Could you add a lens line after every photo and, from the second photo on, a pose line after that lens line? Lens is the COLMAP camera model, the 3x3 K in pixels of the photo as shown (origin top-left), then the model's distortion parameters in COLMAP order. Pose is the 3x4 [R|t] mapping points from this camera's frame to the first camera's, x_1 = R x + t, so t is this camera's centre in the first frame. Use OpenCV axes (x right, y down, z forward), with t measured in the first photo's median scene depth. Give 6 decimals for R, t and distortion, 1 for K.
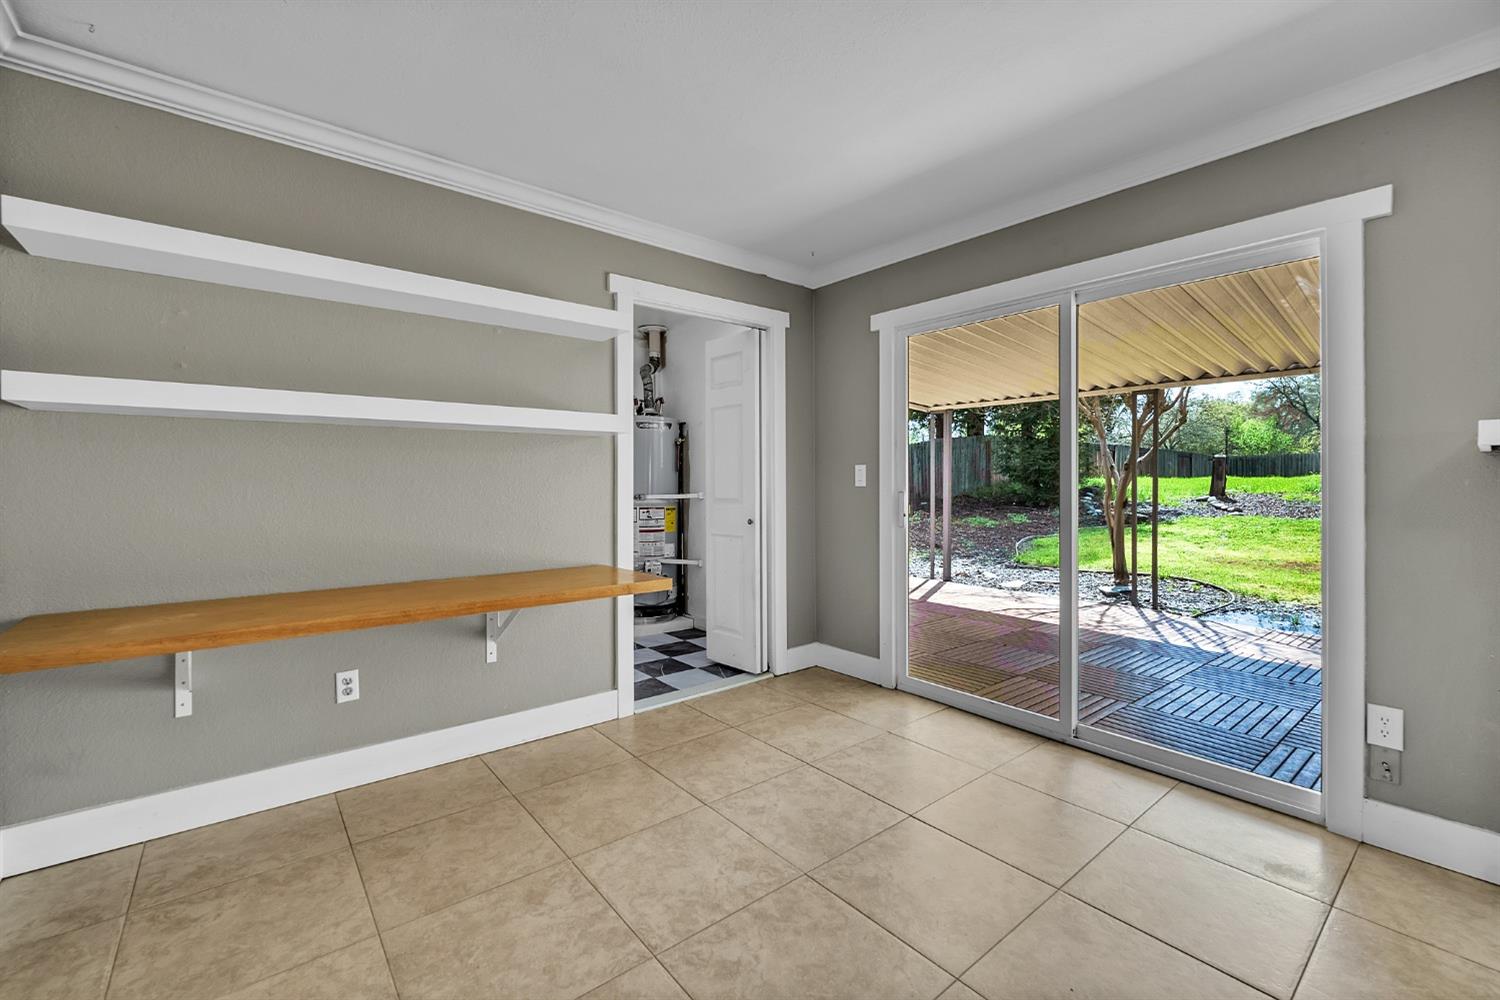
lens RADIAL K [[630.6, 0, 748.0], [0, 630.6, 479.7], [0, 0, 1]] dist [-0.001911, 0.000387]
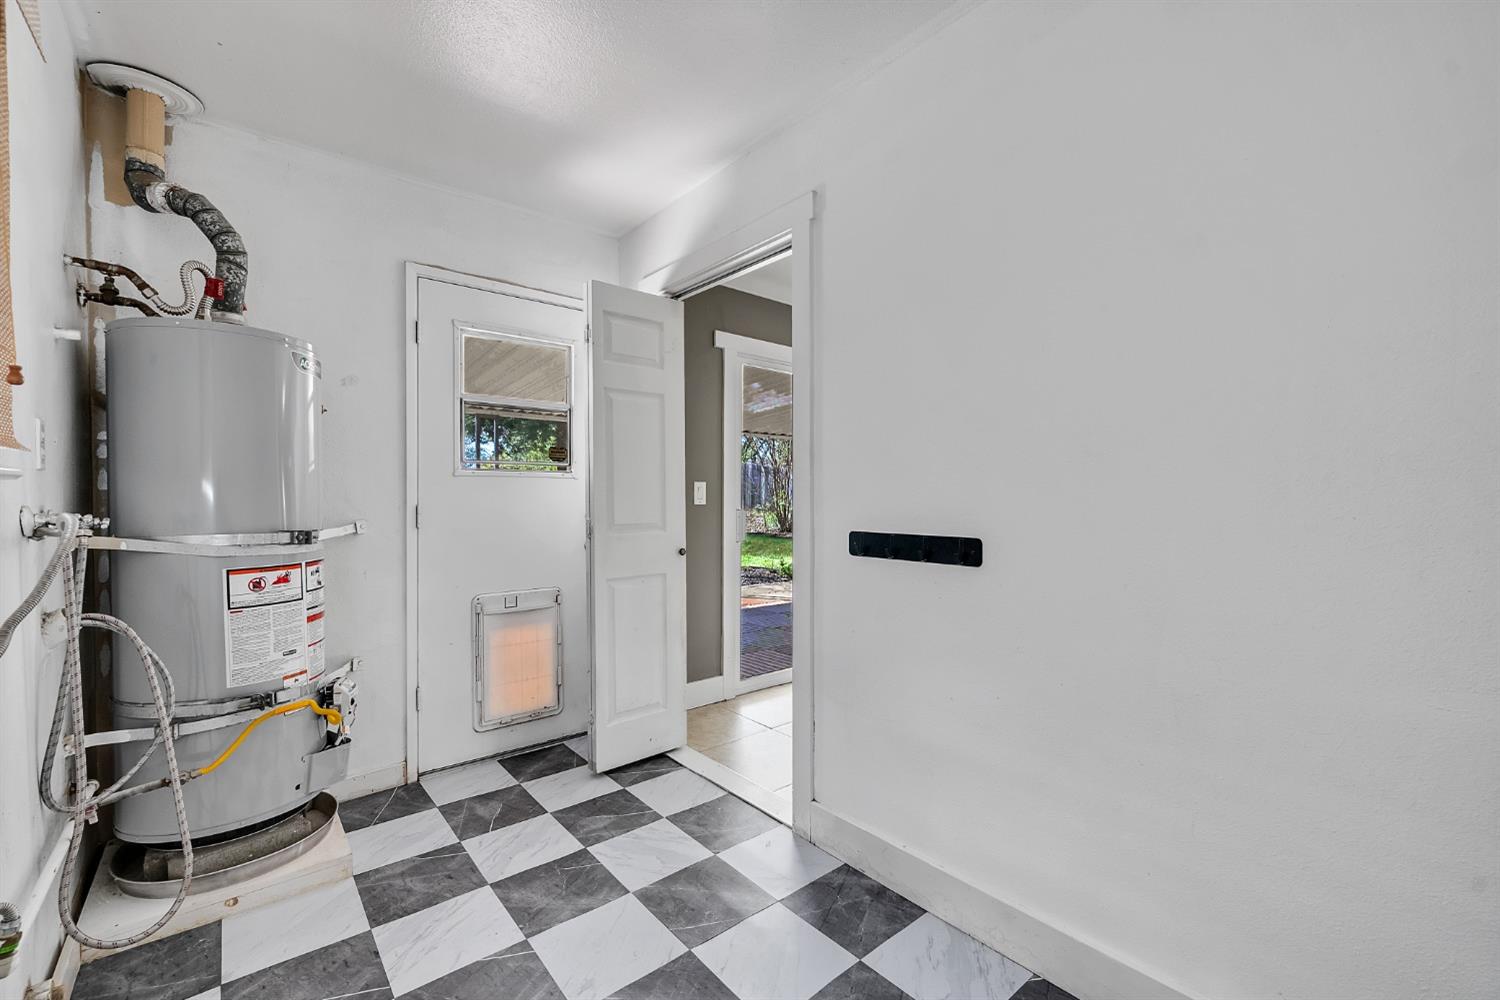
lens RADIAL K [[630.6, 0, 757.6], [0, 630.6, 505.6], [0, 0, 1]] dist [-0.001911, 0.000387]
pose [[-0.015064, -0.012864, 0.999804, -1.026201], [-0.001152, 0.999917, 0.012848, -0.000065], [-0.999886, -0.000958, -0.015077, 1.230626]]
